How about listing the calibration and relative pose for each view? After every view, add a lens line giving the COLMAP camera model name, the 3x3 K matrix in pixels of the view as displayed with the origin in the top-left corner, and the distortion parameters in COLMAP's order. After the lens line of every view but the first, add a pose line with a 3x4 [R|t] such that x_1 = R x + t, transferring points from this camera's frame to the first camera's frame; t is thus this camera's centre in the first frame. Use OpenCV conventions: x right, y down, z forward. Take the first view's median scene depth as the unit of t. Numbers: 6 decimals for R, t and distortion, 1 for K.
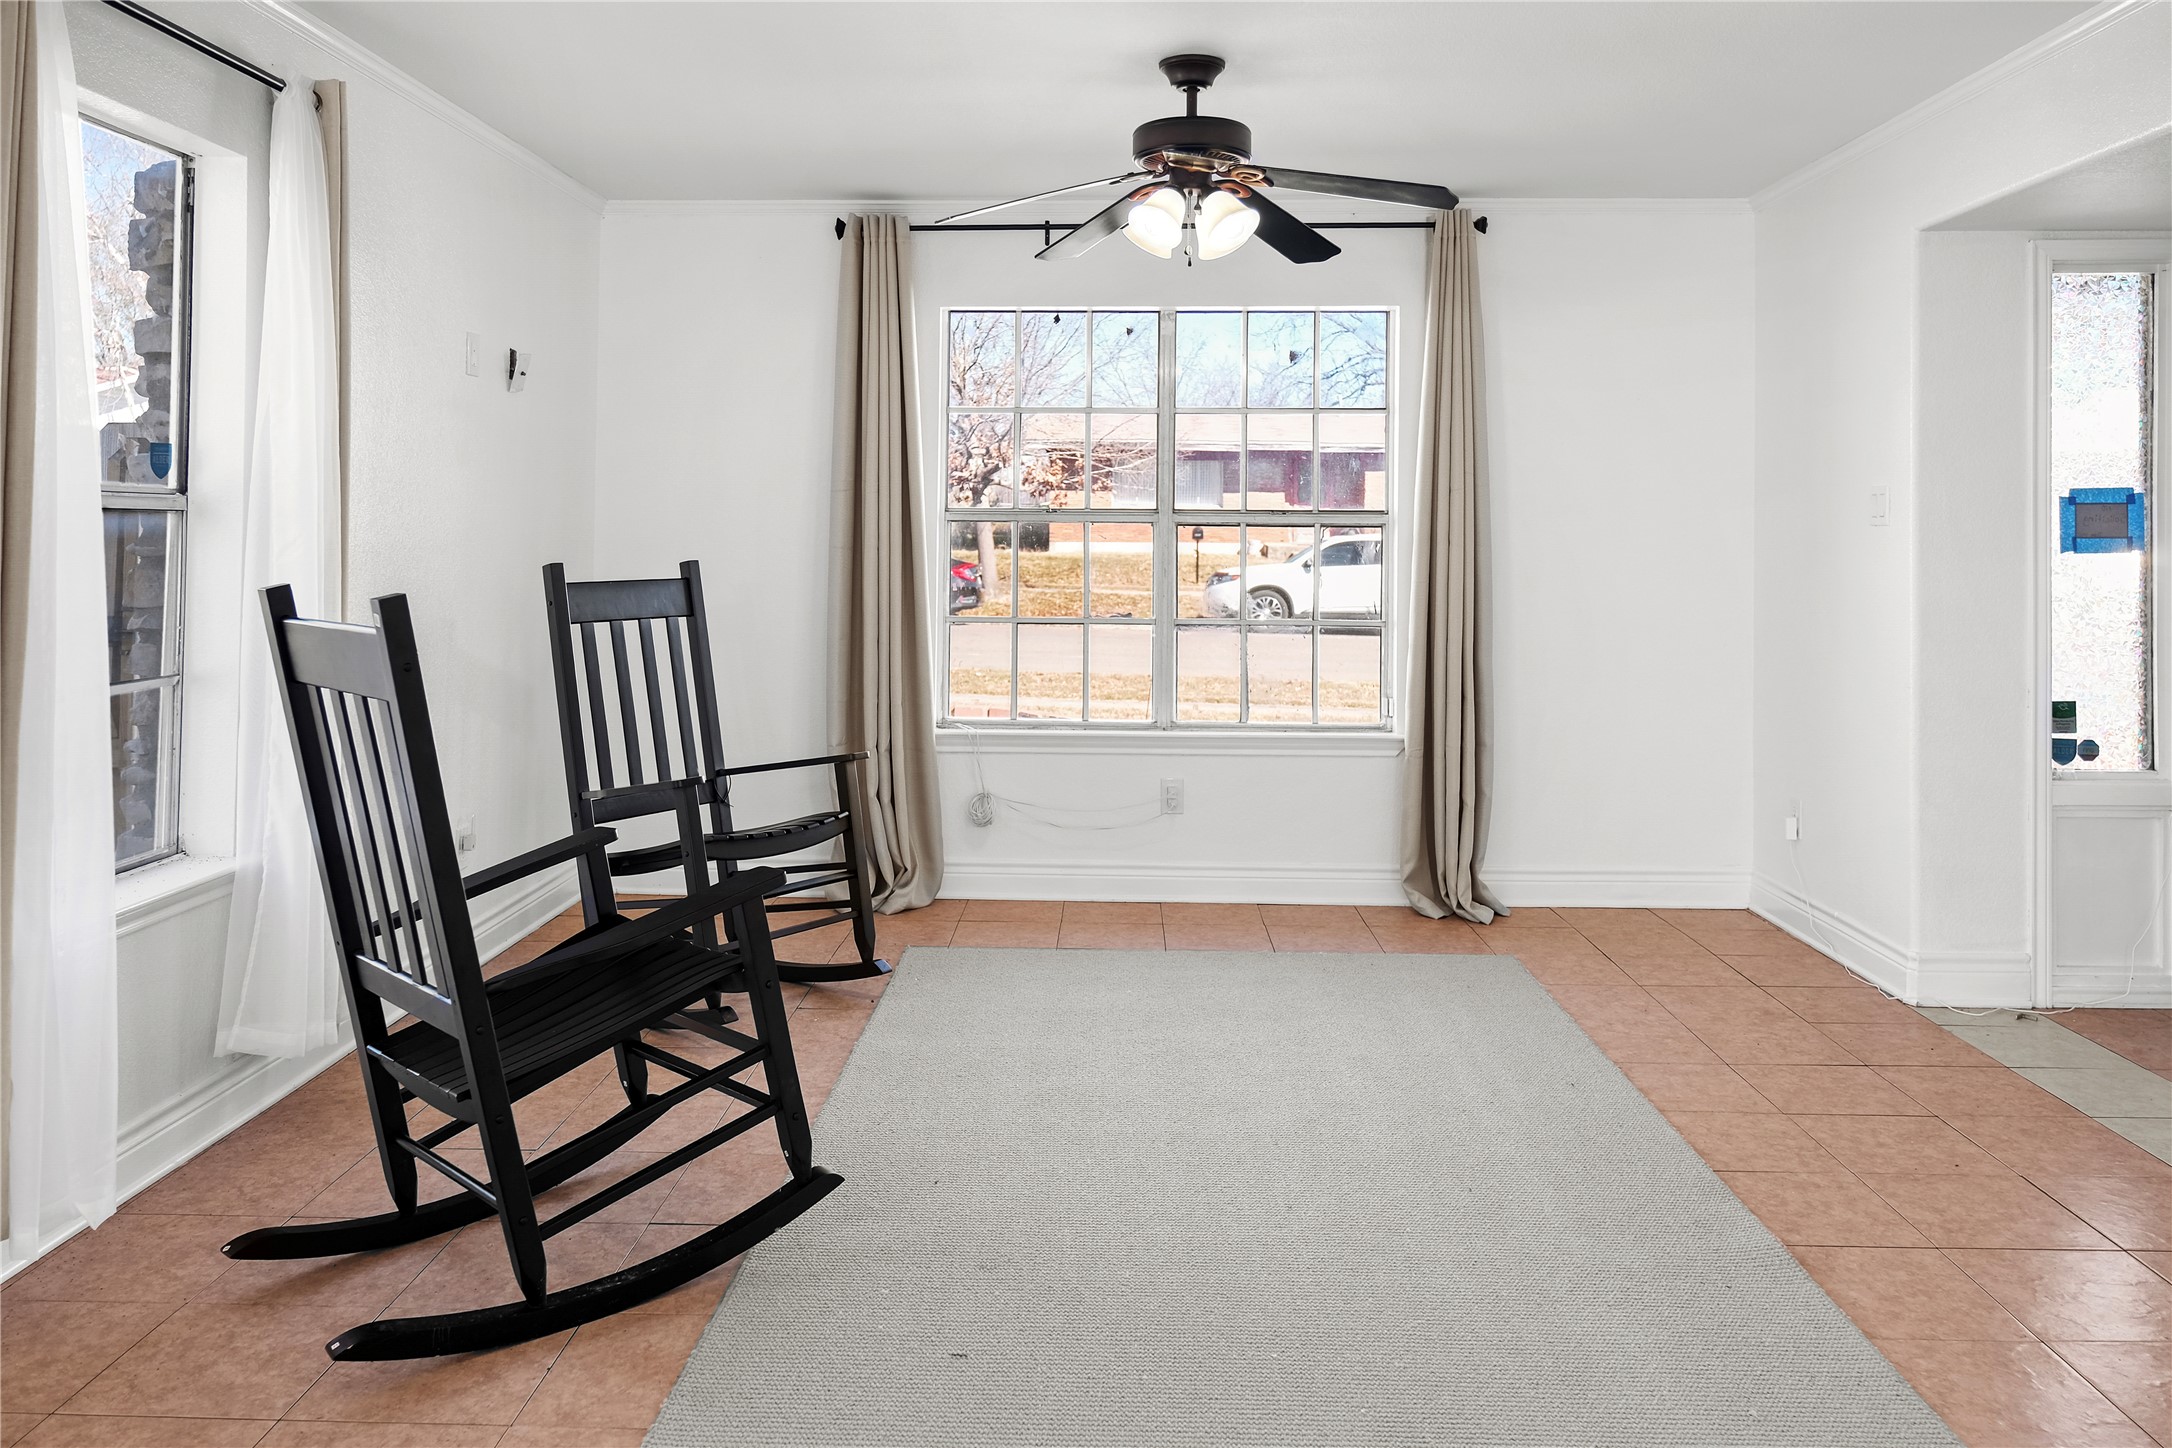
lens RADIAL K [[1624.6, 0, 1084.4], [0, 1624.6, 480.8], [0, 0, 1]] dist [0.002450, 0.001835]
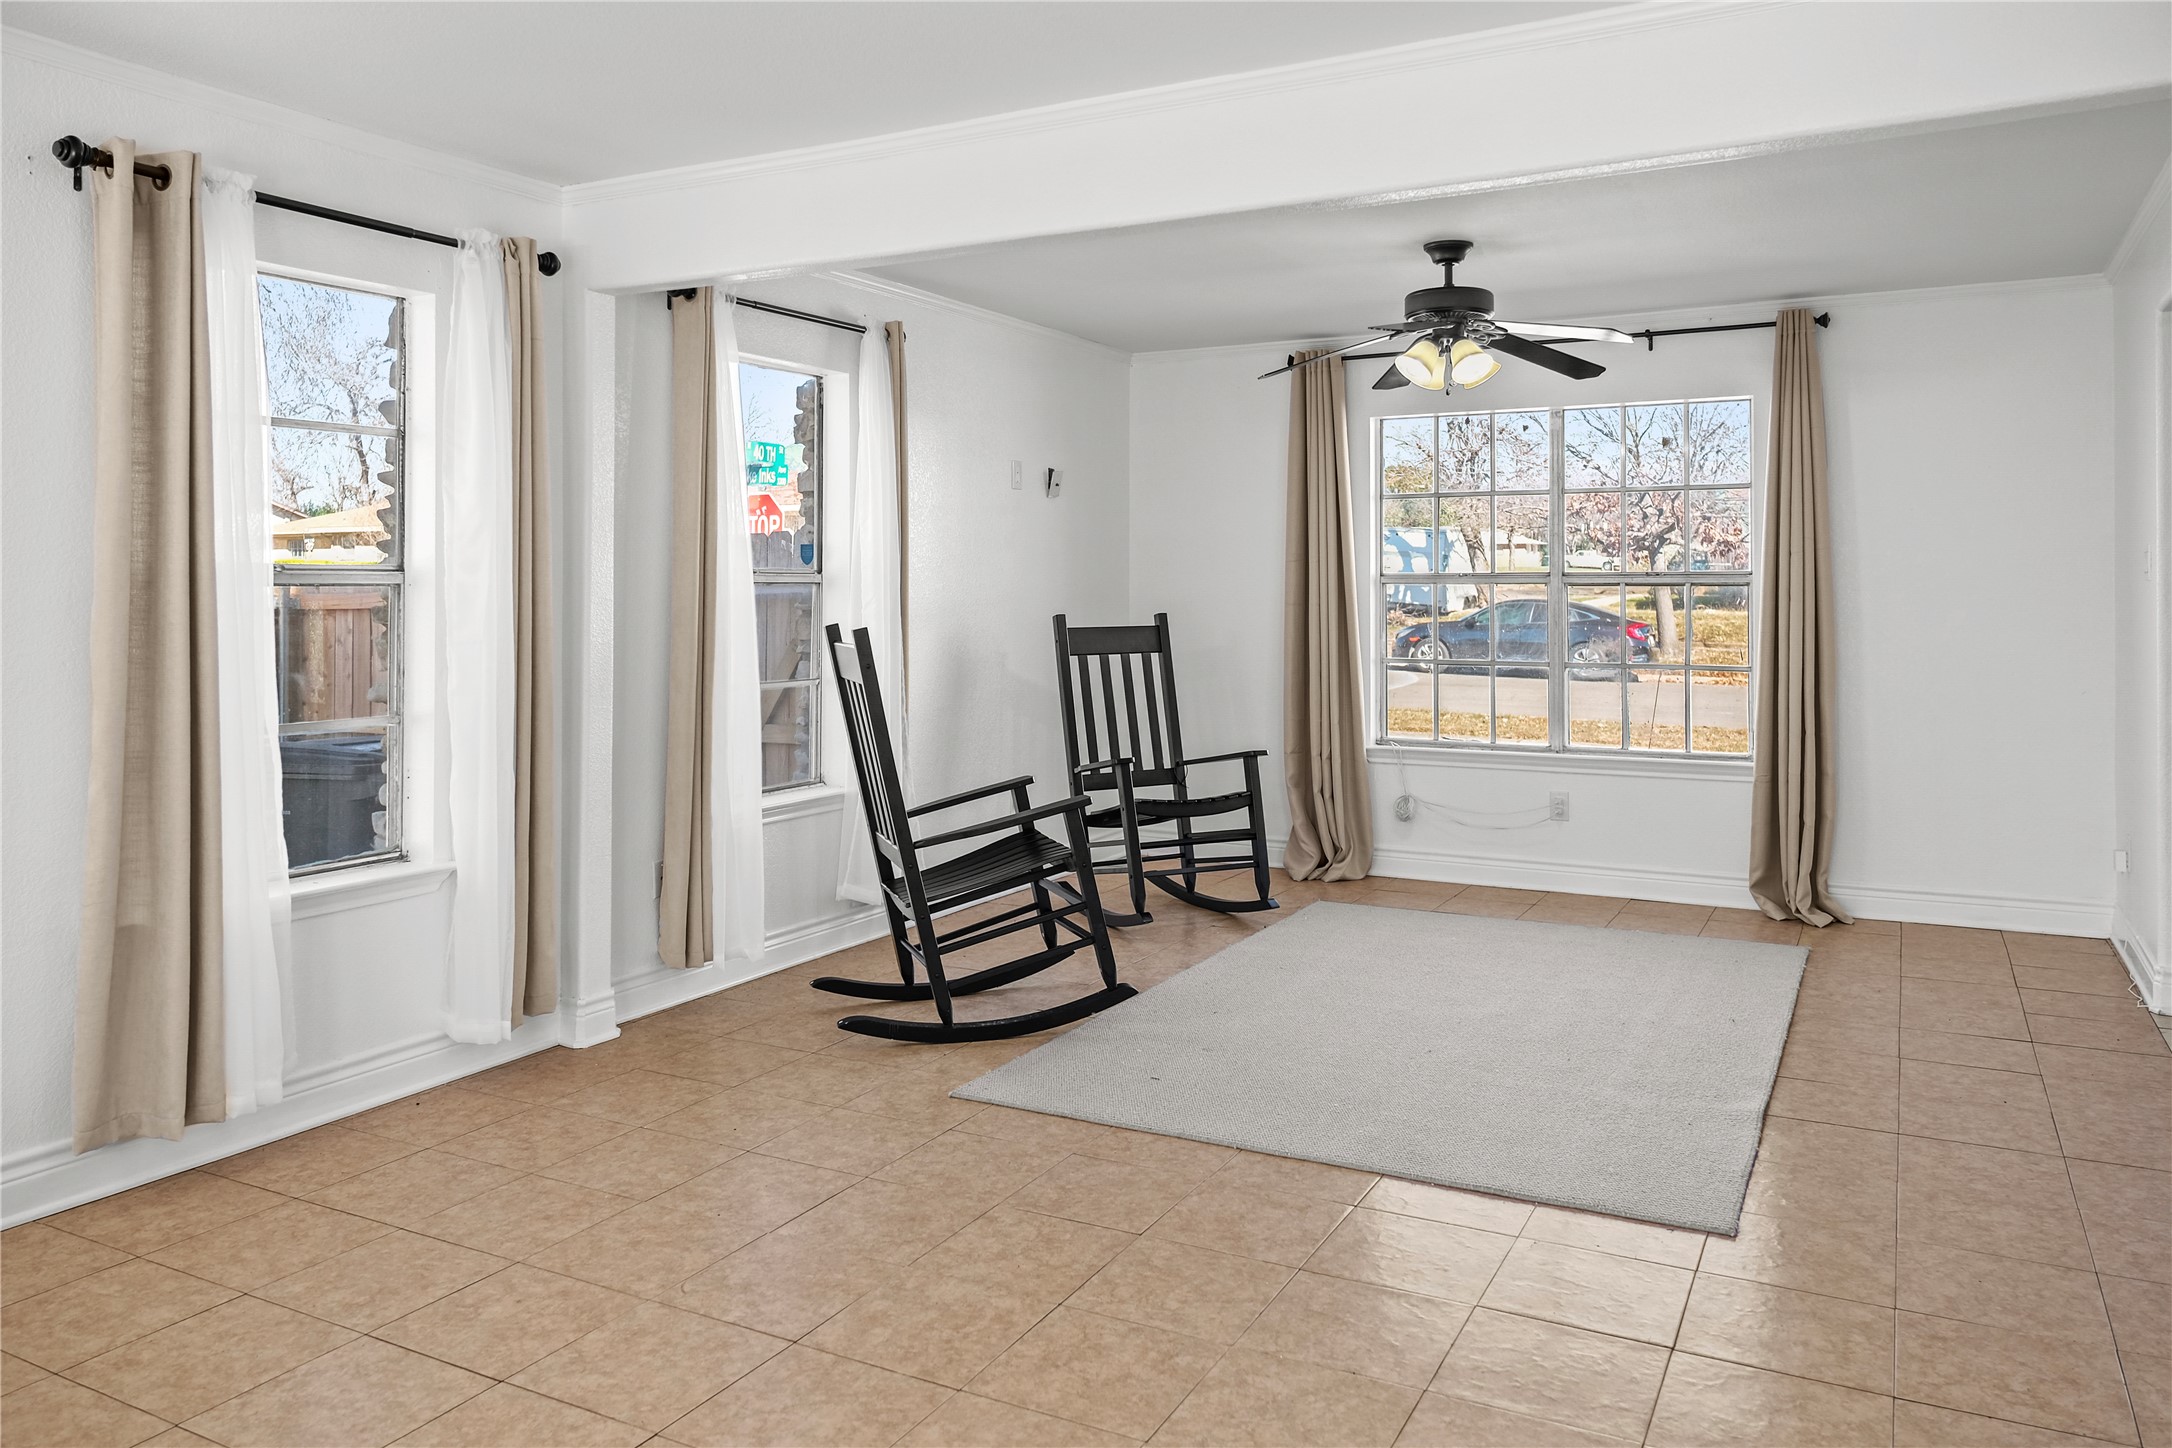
lens RADIAL K [[1563.9, 0, 1084.2], [0, 1563.9, 543.2], [0, 0, 1]] dist [-0.002734, -0.005275]
pose [[0.896218, -0.020611, -0.443136, 0.311083], [0.020844, 0.999773, -0.004346, -0.008116], [0.443125, -0.005342, 0.896444, -0.257871]]
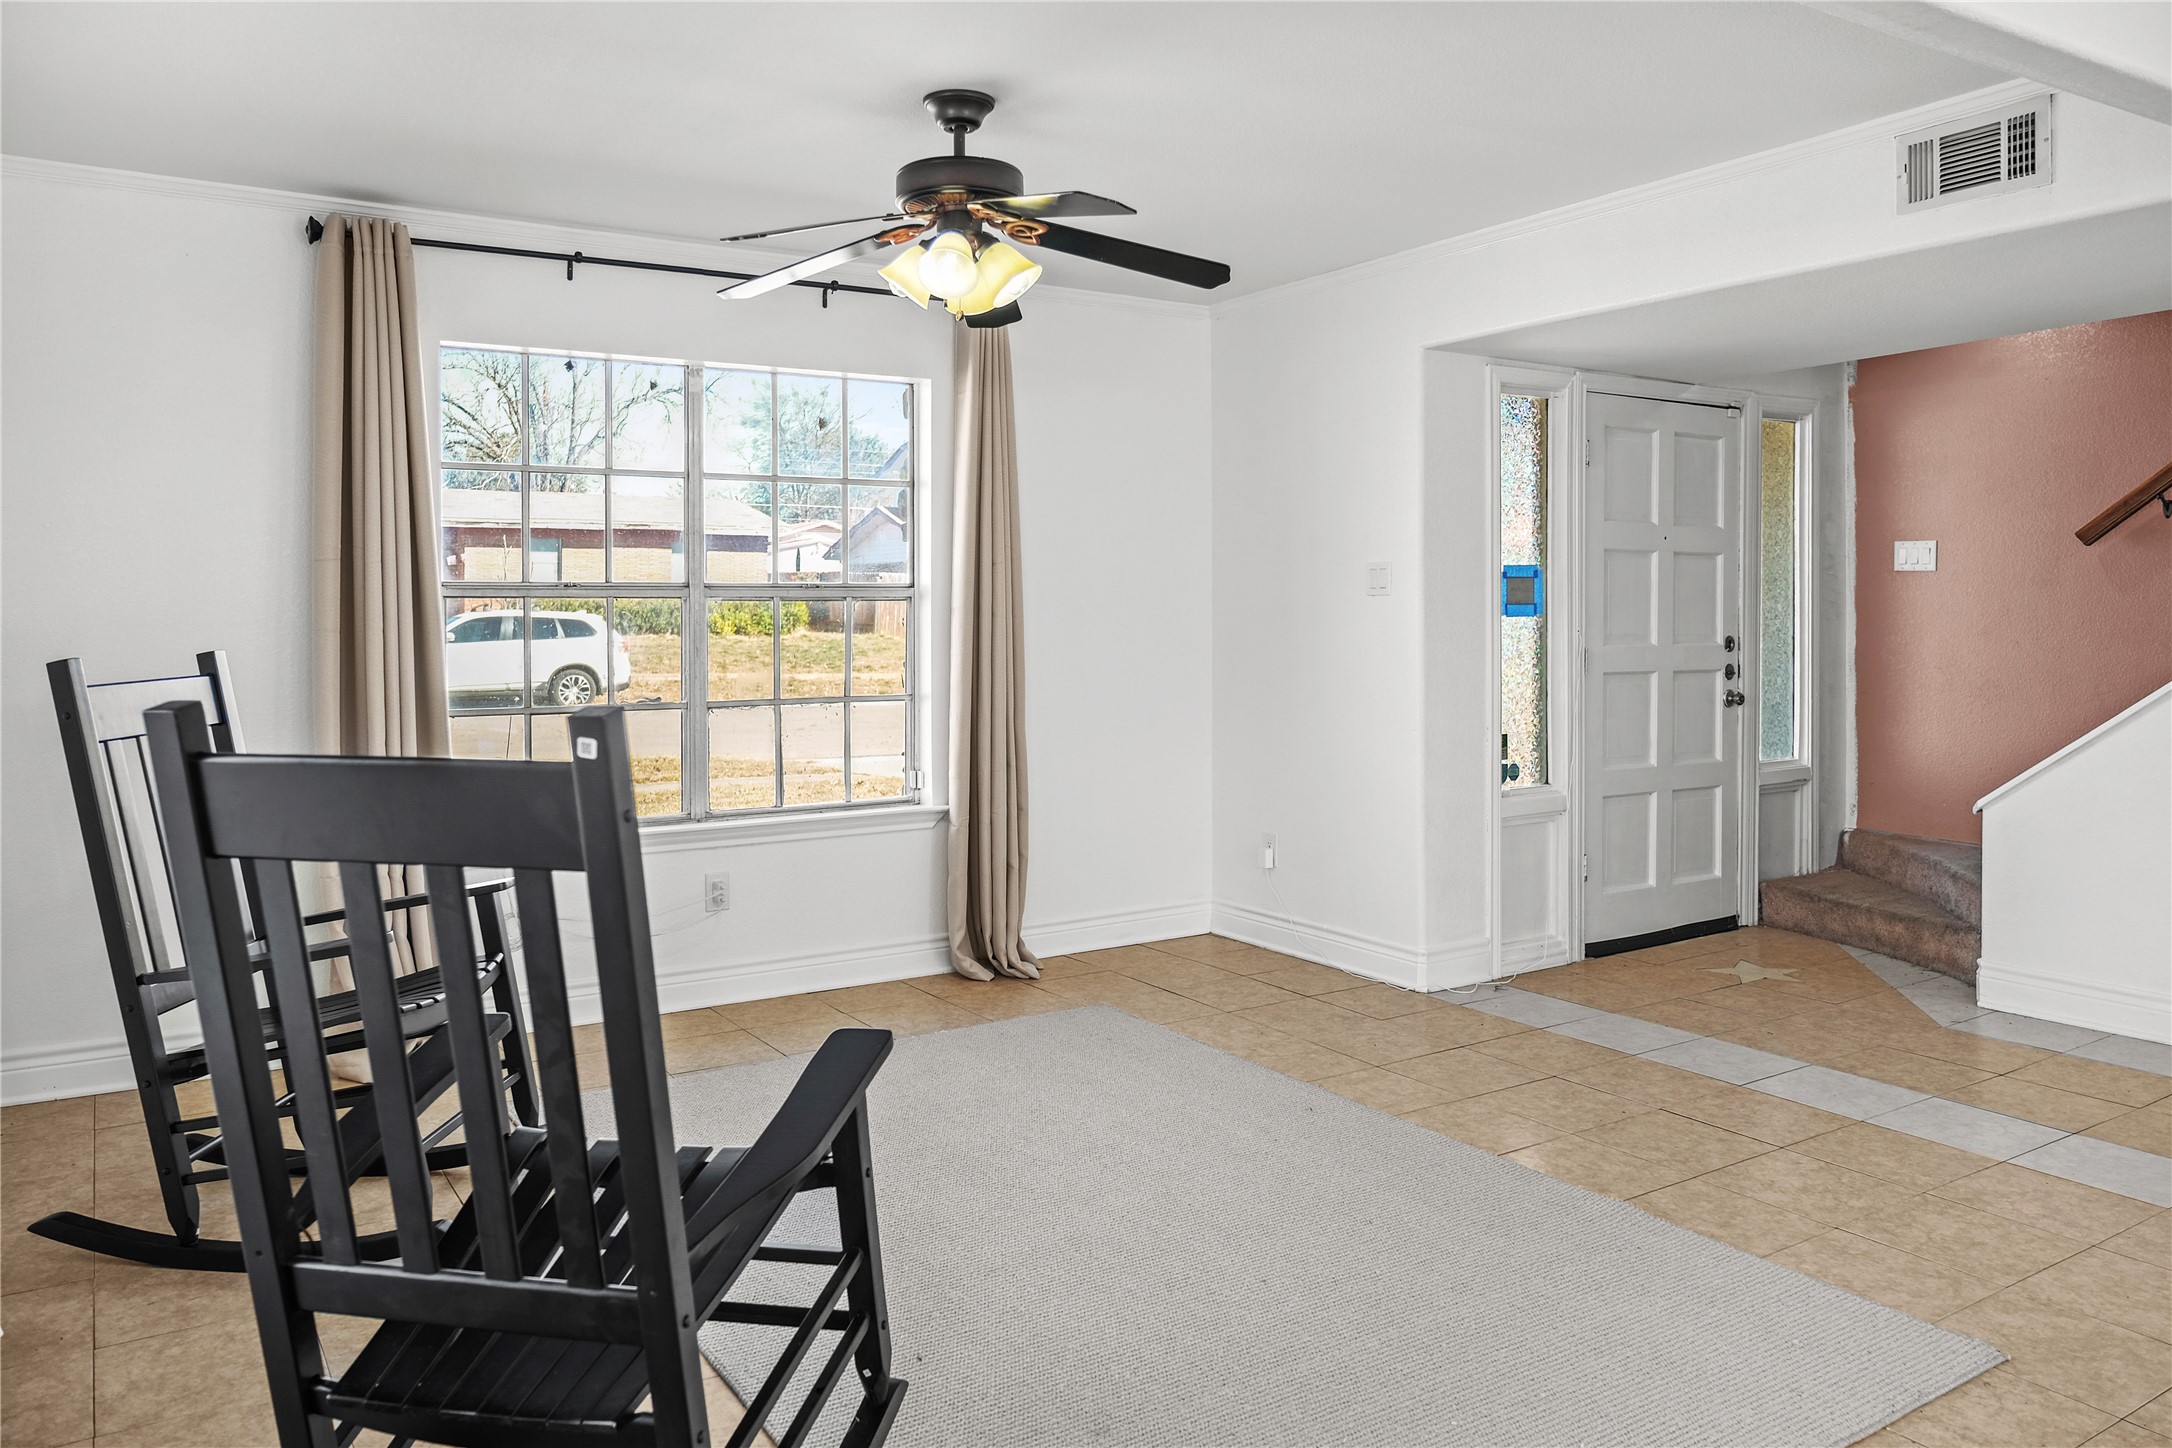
lens RADIAL K [[1541.9, 0, 1091.4], [0, 1541.9, 607.3], [0, 0, 1]] dist [-0.012121, 0.002133]
pose [[0.827163, -0.009080, 0.561889, -0.313579], [-0.008480, 0.999554, 0.028637, 0.005619], [-0.561898, -0.028452, 0.826717, 0.188681]]
